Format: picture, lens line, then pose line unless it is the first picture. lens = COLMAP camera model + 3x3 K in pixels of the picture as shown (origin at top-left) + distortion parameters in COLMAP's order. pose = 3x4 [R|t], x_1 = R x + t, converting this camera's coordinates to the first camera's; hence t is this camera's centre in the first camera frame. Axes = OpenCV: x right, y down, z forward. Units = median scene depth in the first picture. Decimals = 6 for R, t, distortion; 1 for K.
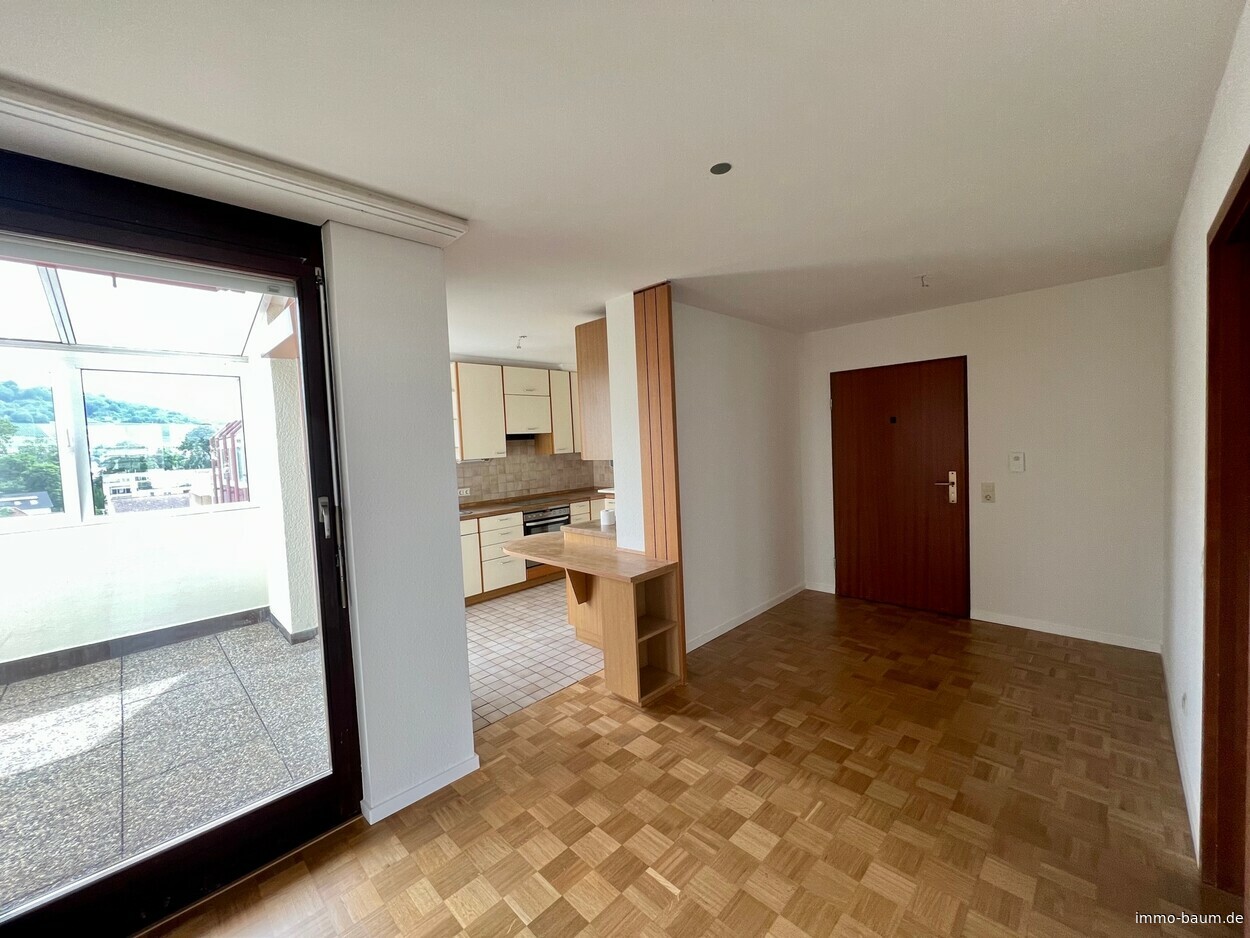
lens RADIAL K [[498.6, 0, 623.6], [0, 498.6, 463.6], [0, 0, 1]] dist [-0.000287, 0.000723]
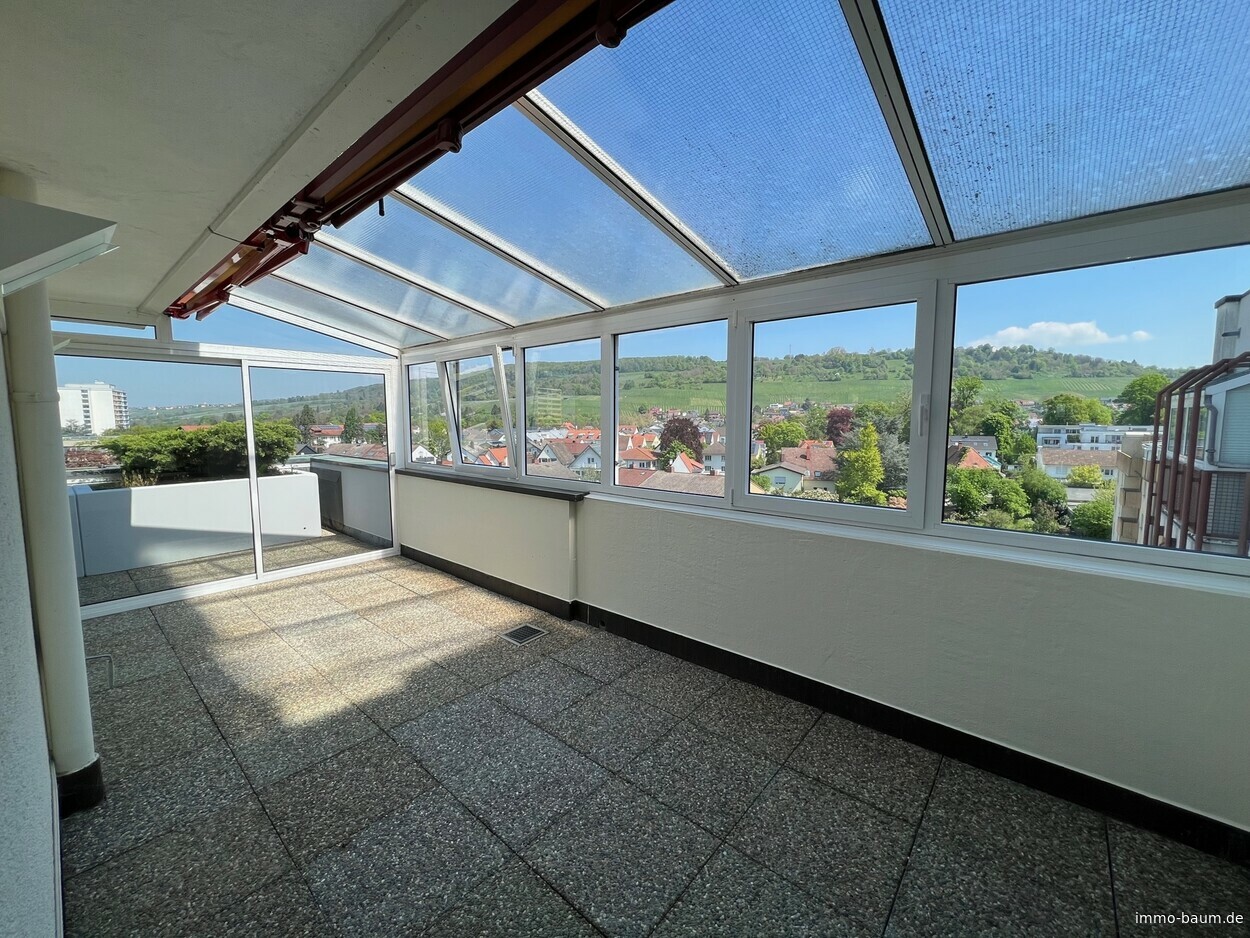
lens RADIAL K [[498.6, 0, 623.6], [0, 498.6, 463.6], [0, 0, 1]] dist [-0.000287, 0.000723]
pose [[0.068135, 0.138667, -0.987992, -0.242013], [-0.046418, 0.989662, 0.135700, -0.018721], [0.996596, 0.036615, 0.073867, 0.280582]]
